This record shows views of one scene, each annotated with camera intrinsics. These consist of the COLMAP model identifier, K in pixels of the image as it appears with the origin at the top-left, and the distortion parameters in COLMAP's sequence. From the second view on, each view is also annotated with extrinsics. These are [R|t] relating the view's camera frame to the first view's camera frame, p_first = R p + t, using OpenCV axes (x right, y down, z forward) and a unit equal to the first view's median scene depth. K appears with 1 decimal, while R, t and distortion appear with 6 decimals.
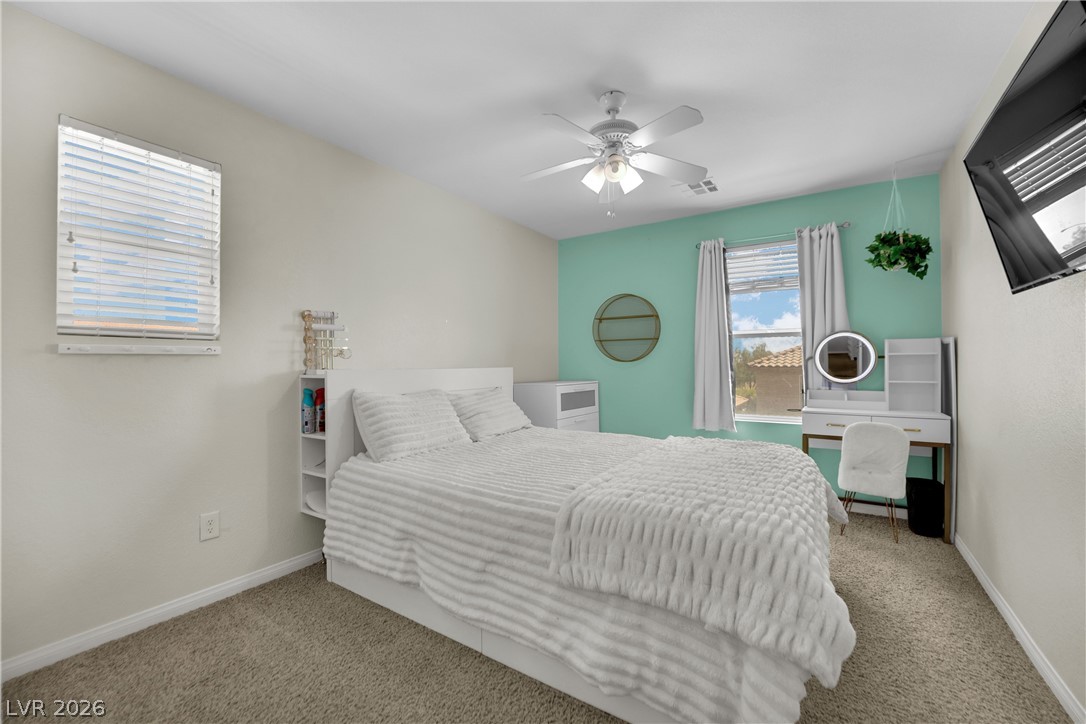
lens RADIAL K [[447.9, 0, 542.9], [0, 447.9, 357.0], [0, 0, 1]] dist [-0.016788, -0.000702]
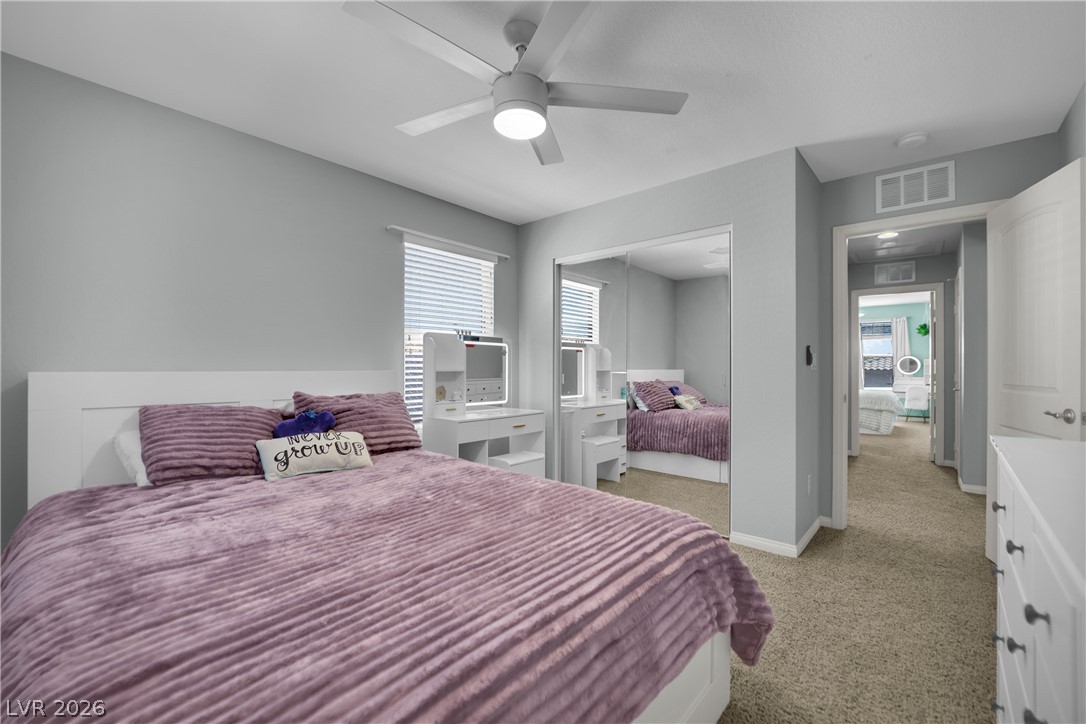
lens RADIAL K [[447.9, 0, 541.6], [0, 447.9, 366.7], [0, 0, 1]] dist [-0.016788, -0.000702]
pose [[0.989771, 0.002105, -0.142652, -1.761360], [0.000183, 0.999872, 0.016022, -0.055901], [0.142668, -0.015884, 0.989643, -3.039508]]
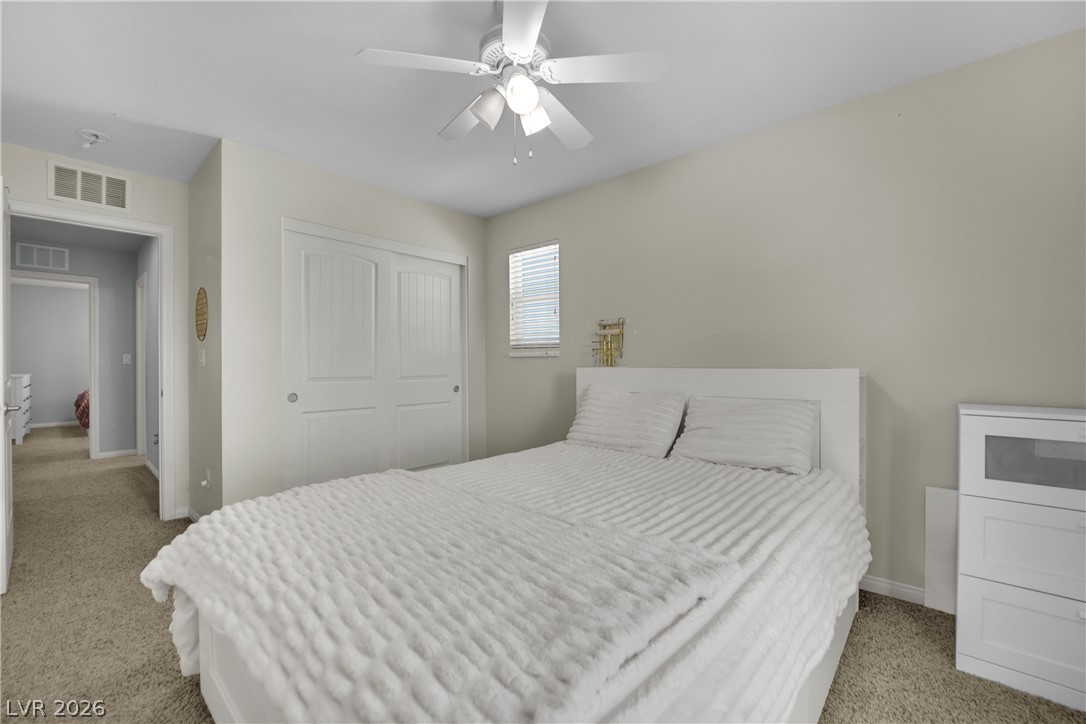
lens RADIAL K [[447.9, 0, 542.6], [0, 447.9, 365.5], [0, 0, 1]] dist [-0.016788, -0.000702]
pose [[-0.151543, 0.003285, -0.988445, 0.775147], [0.009966, 0.999949, 0.001795, 0.020810], [0.988400, -0.009579, -0.151568, 1.035732]]
